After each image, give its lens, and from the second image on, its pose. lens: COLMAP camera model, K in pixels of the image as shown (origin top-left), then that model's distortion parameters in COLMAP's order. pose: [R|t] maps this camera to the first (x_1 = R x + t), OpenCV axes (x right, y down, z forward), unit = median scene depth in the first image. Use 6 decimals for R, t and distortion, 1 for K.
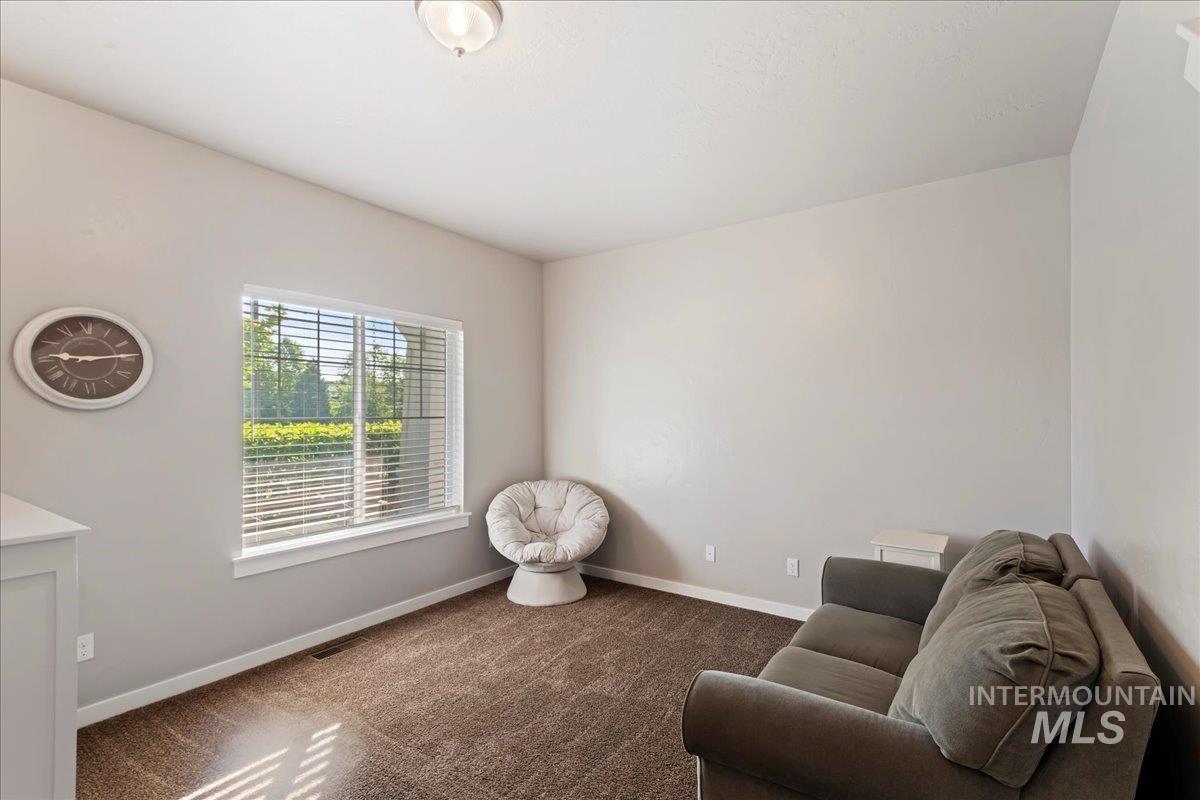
lens RADIAL K [[548.4, 0, 598.8], [0, 548.4, 404.2], [0, 0, 1]] dist [0.003376, -0.001625]
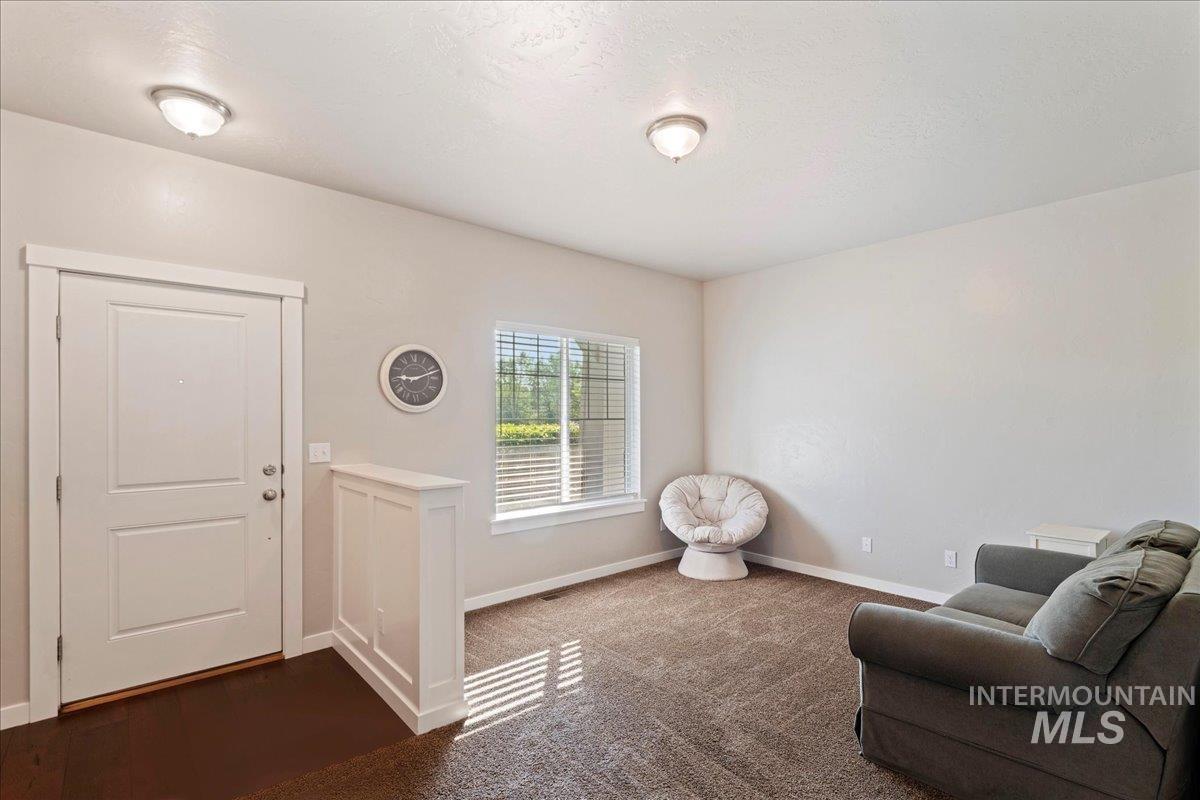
lens RADIAL K [[548.4, 0, 602.5], [0, 548.4, 407.8], [0, 0, 1]] dist [0.003376, -0.001625]
pose [[0.970410, -0.003859, -0.241432, -0.053676], [0.004045, 0.999992, 0.000273, -0.000986], [0.241429, -0.001241, 0.970418, -0.237483]]
